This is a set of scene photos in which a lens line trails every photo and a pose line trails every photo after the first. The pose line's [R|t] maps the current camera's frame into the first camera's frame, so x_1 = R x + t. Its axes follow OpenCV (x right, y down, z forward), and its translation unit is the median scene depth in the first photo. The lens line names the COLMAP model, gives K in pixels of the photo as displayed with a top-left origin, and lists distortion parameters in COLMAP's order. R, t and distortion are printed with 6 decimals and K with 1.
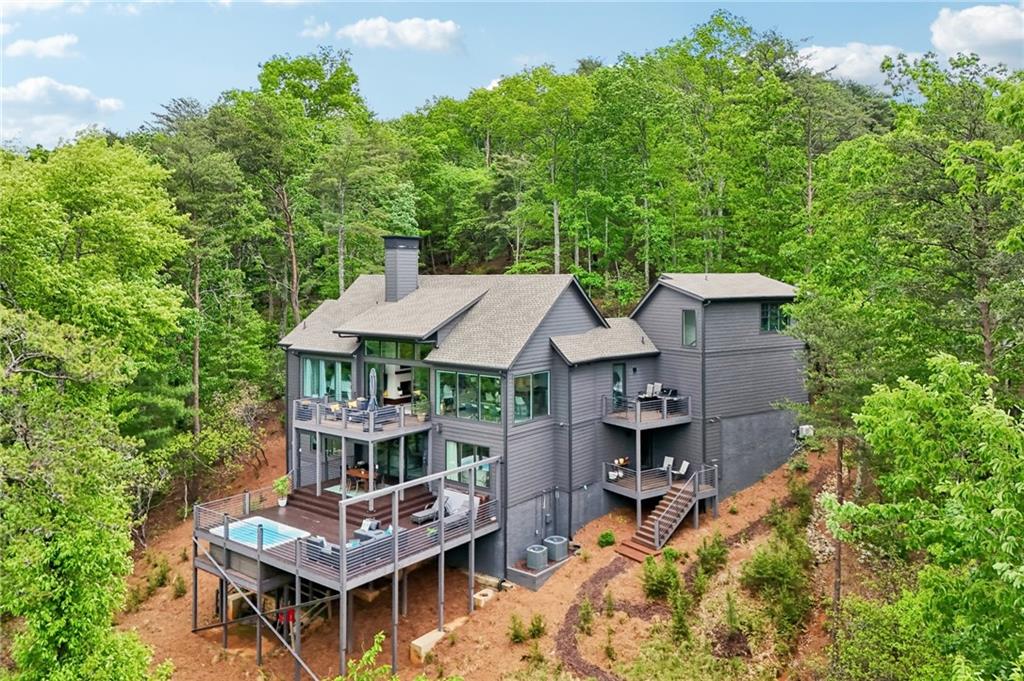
lens RADIAL K [[747.9, 0, 515.4], [0, 747.9, 336.9], [0, 0, 1]] dist [0.043961, -0.003510]
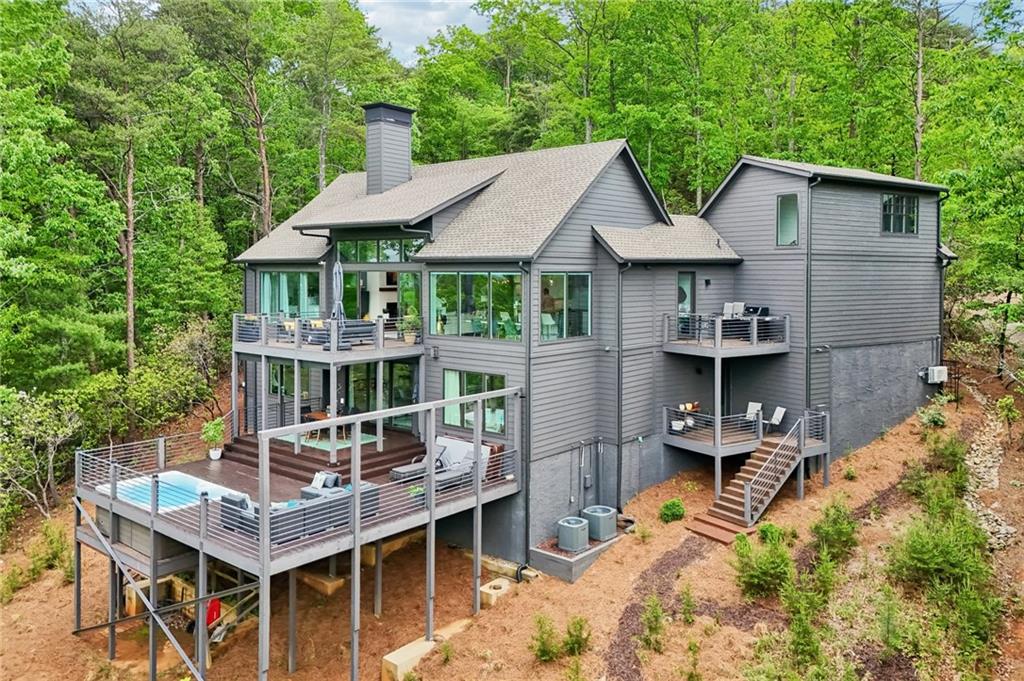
lens RADIAL K [[754.1, 0, 512.0], [0, 754.1, 340.5], [0, 0, 1]] dist [0.036893, -0.004469]
pose [[0.999483, 0.006042, -0.031570, -0.006278], [-0.005695, 0.999922, 0.011079, 0.106633], [0.031635, -0.010894, 0.999440, 0.302965]]
